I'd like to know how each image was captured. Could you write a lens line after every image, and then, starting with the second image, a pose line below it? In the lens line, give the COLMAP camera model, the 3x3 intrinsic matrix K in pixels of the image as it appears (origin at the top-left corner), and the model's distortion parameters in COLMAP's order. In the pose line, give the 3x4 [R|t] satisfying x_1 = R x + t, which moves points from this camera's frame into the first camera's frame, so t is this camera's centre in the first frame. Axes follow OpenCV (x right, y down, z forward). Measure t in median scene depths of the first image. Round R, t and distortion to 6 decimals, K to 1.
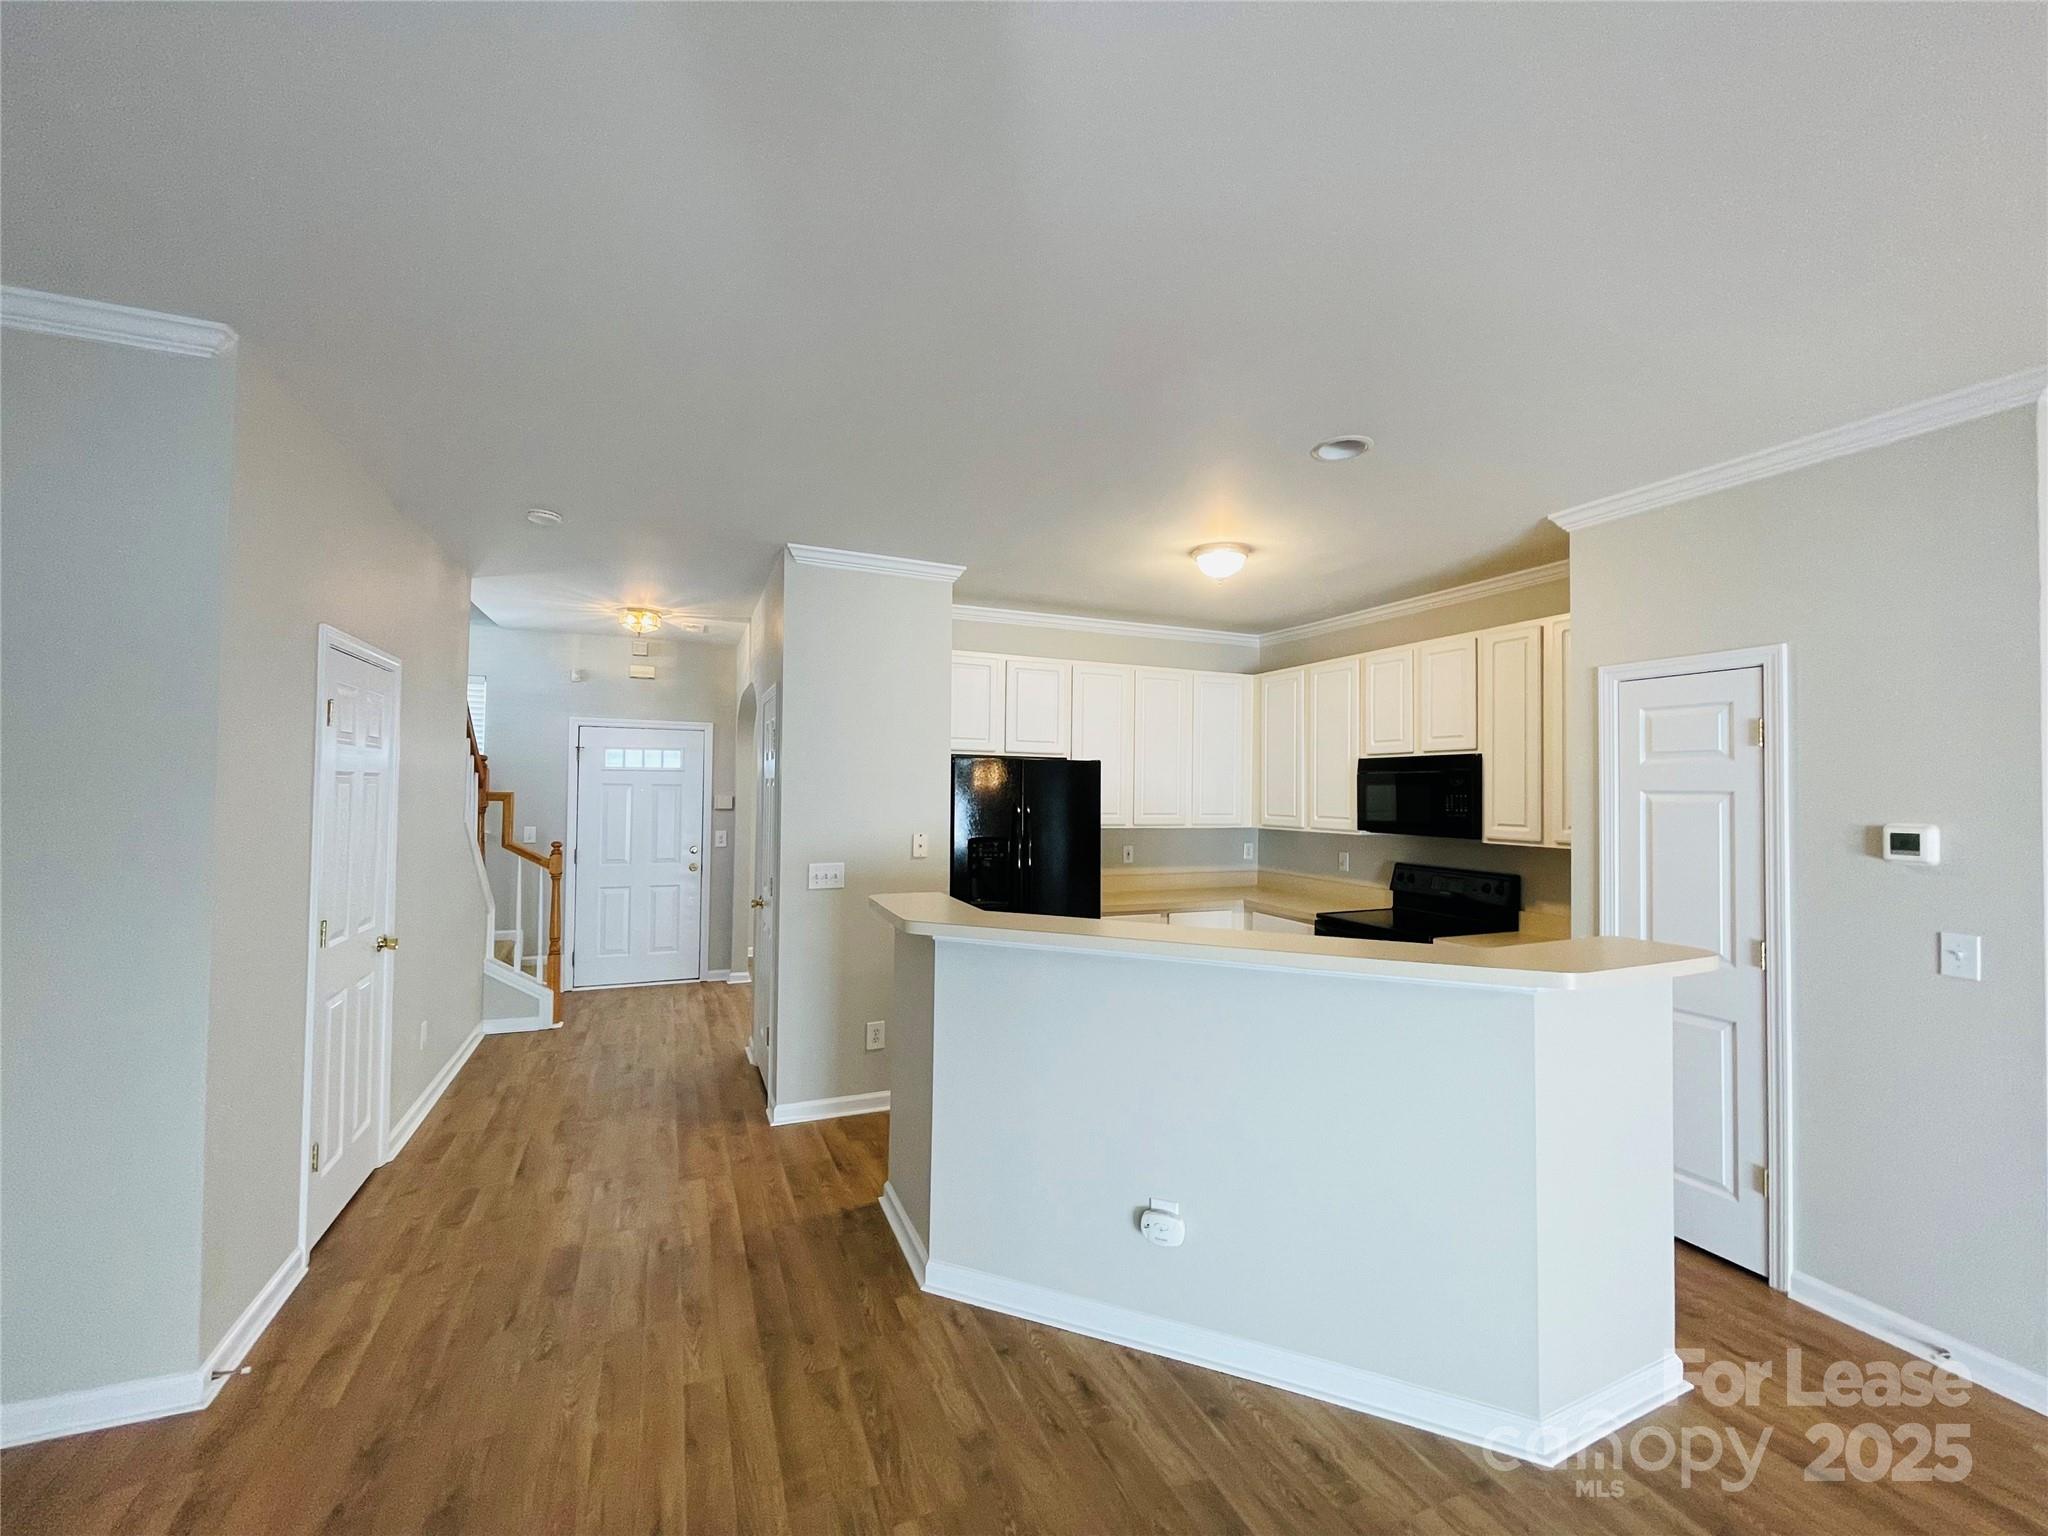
lens RADIAL K [[822.1, 0, 1017.2], [0, 822.1, 772.5], [0, 0, 1]] dist [-0.002369, -0.000112]
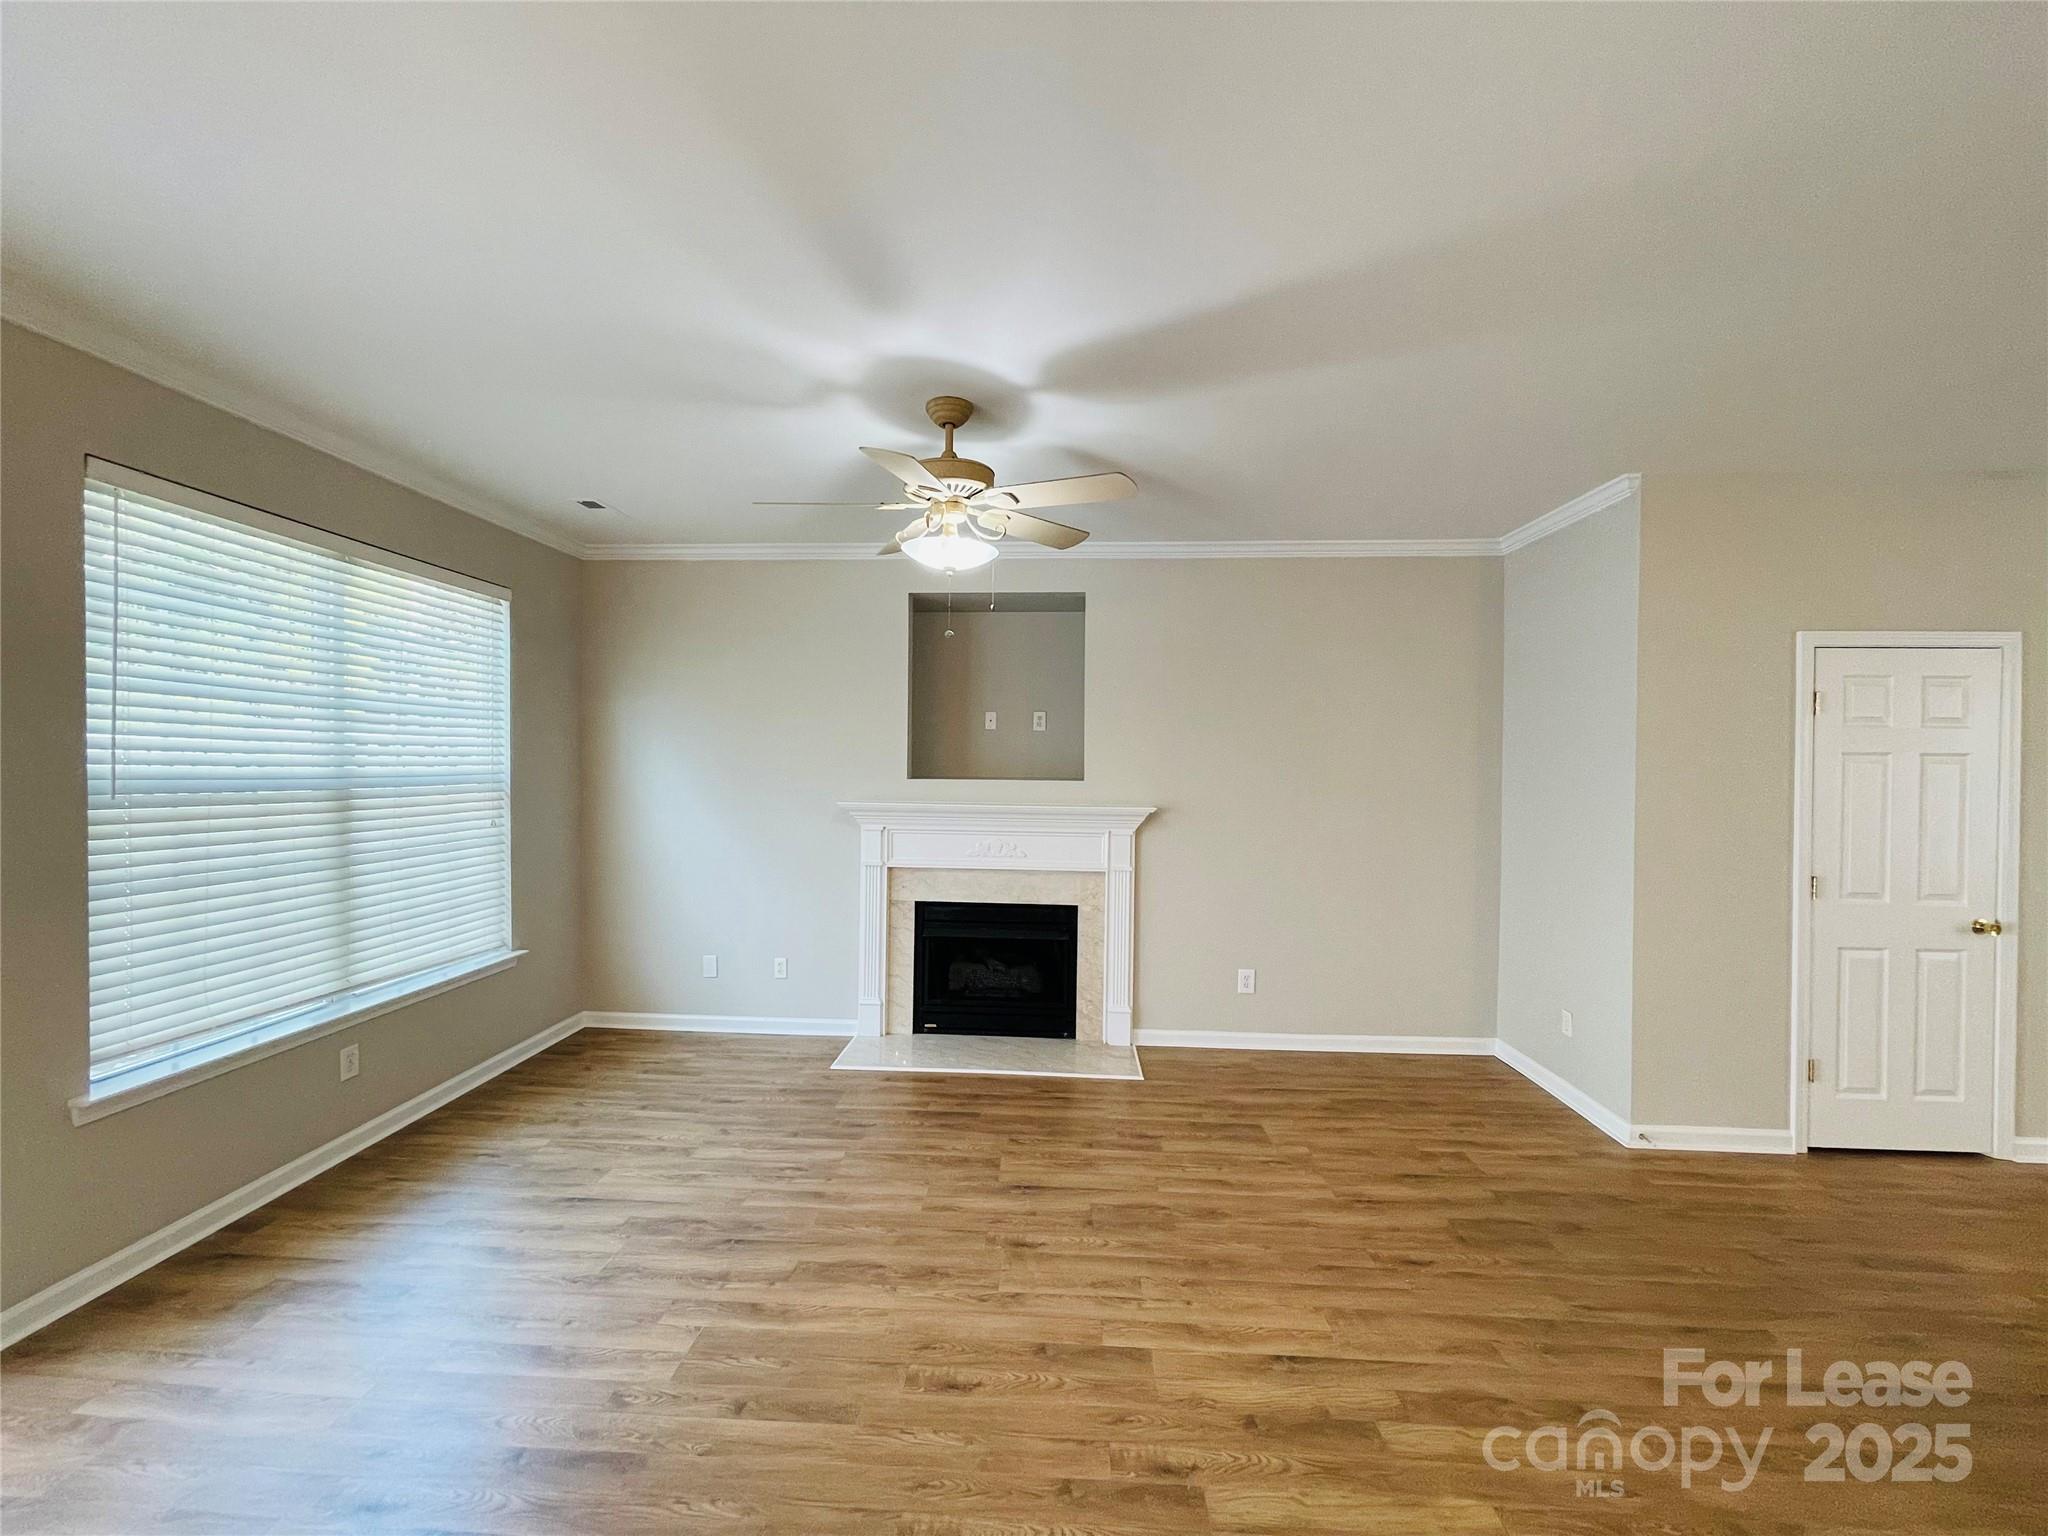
lens RADIAL K [[822.1, 0, 1015.2], [0, 822.1, 773.7], [0, 0, 1]] dist [-0.002369, -0.000112]
pose [[-0.444159, -0.004370, -0.895937, 0.768592], [0.002758, 0.999977, -0.006245, 0.035141], [0.895944, -0.005245, -0.444137, 0.491034]]
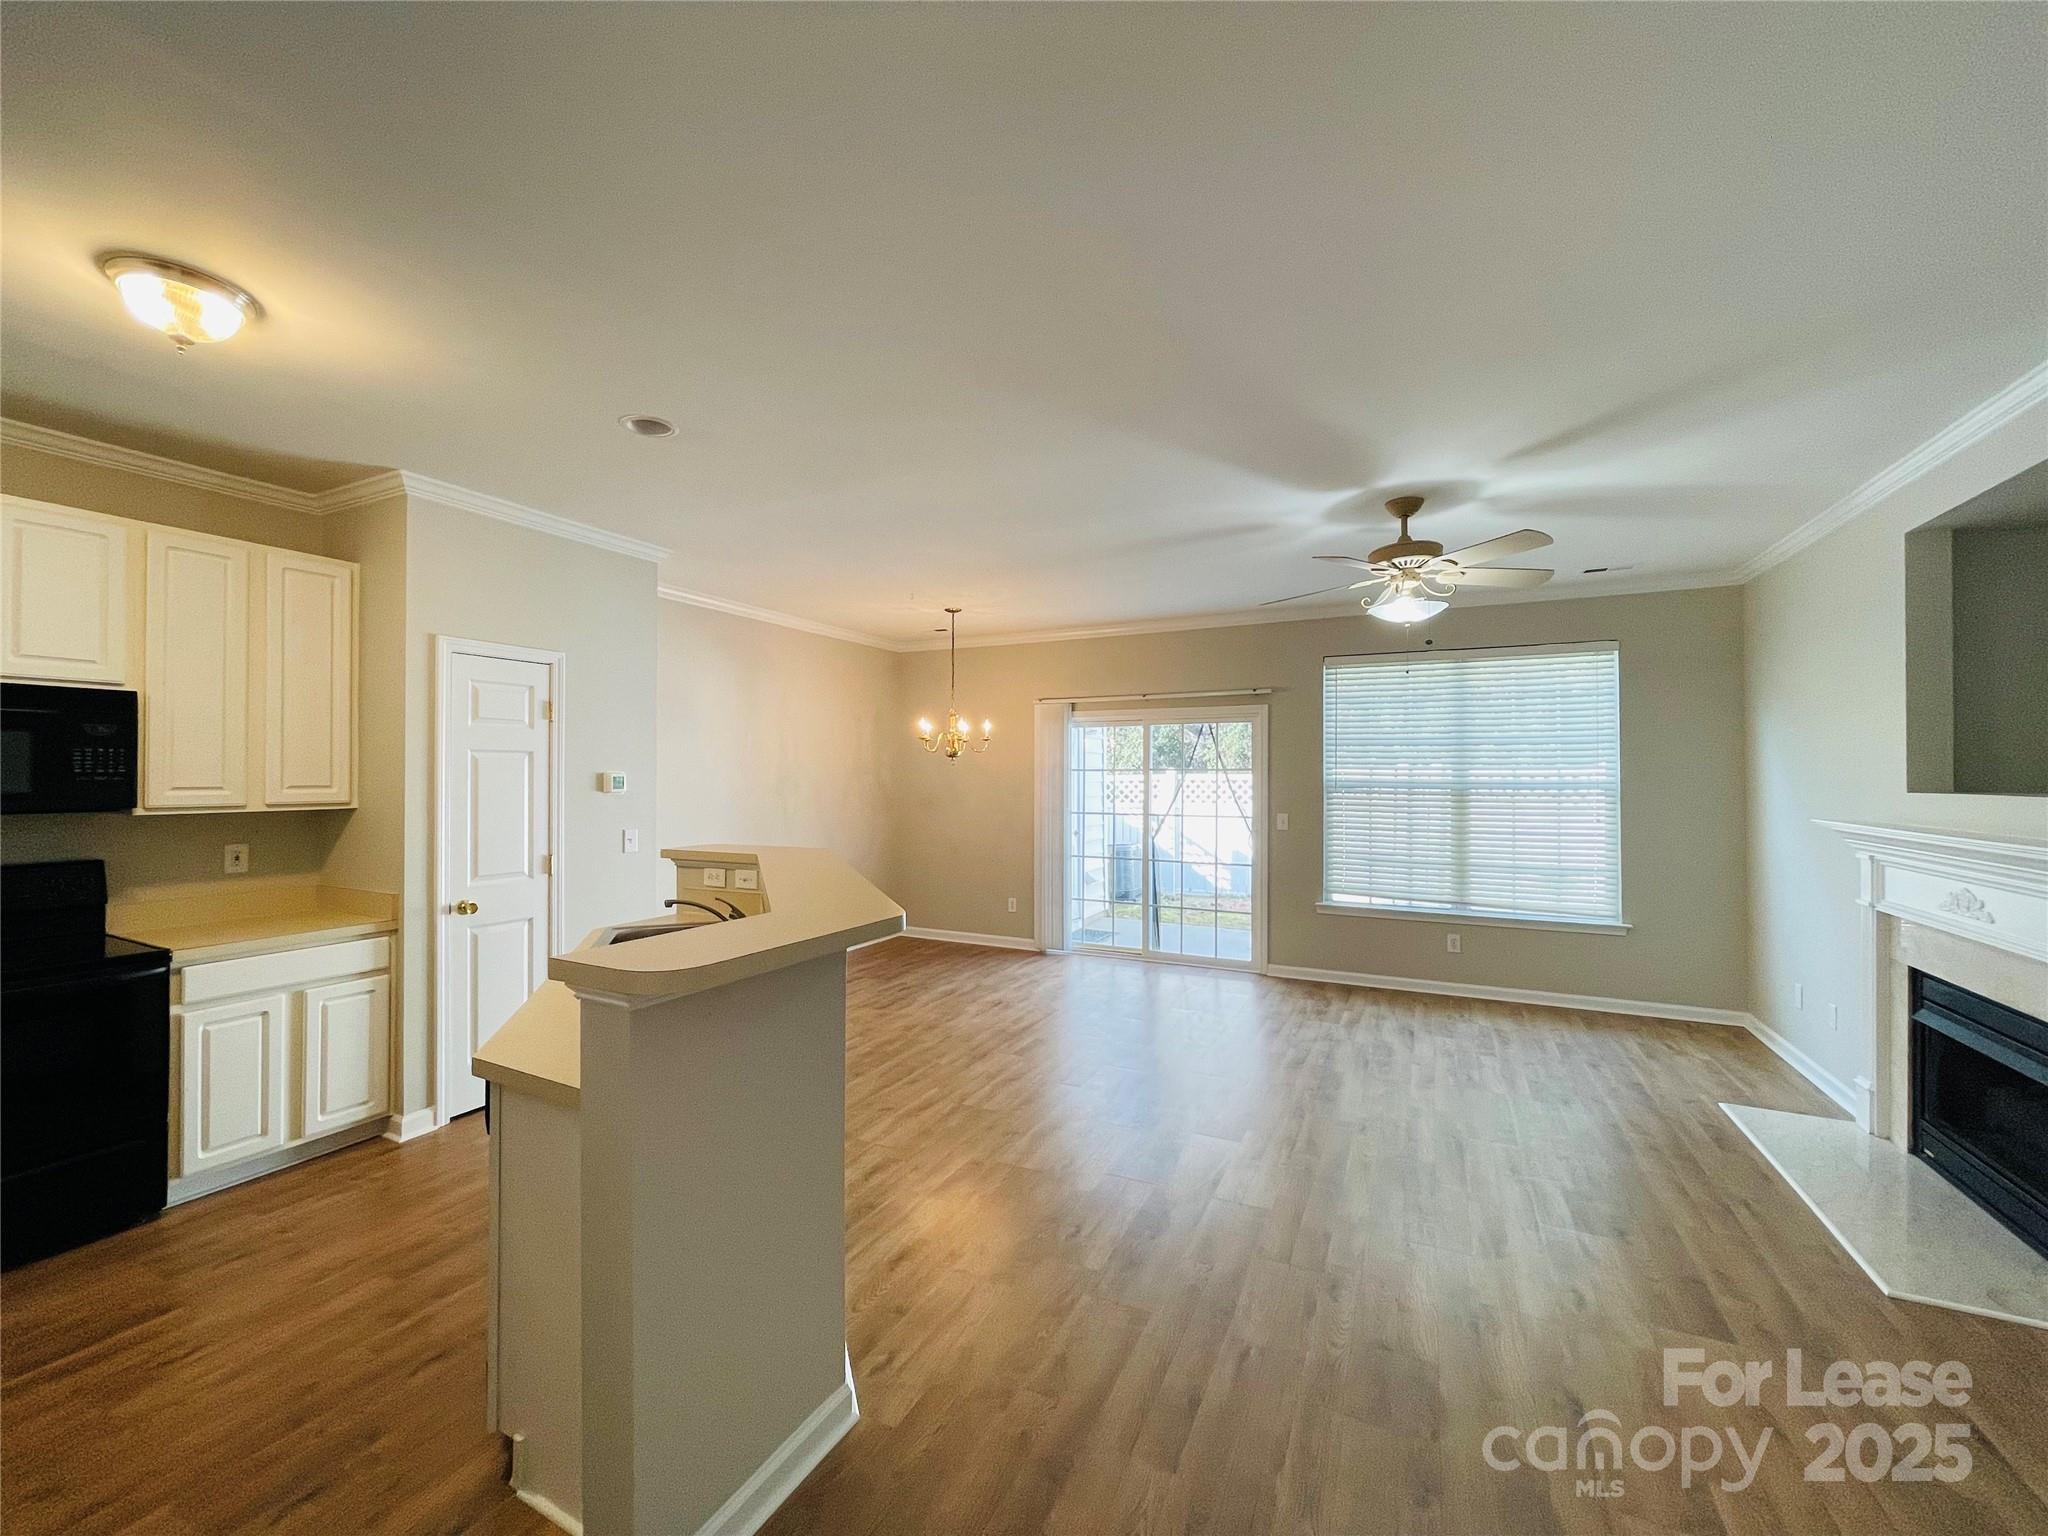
lens RADIAL K [[822.1, 0, 1023.0], [0, 822.1, 771.2], [0, 0, 1]] dist [-0.002369, -0.000112]
pose [[-0.655499, -0.009278, 0.755139, -0.733746], [-0.026266, 0.999600, -0.010519, 0.051231], [-0.754739, -0.026730, -0.655480, 1.334790]]
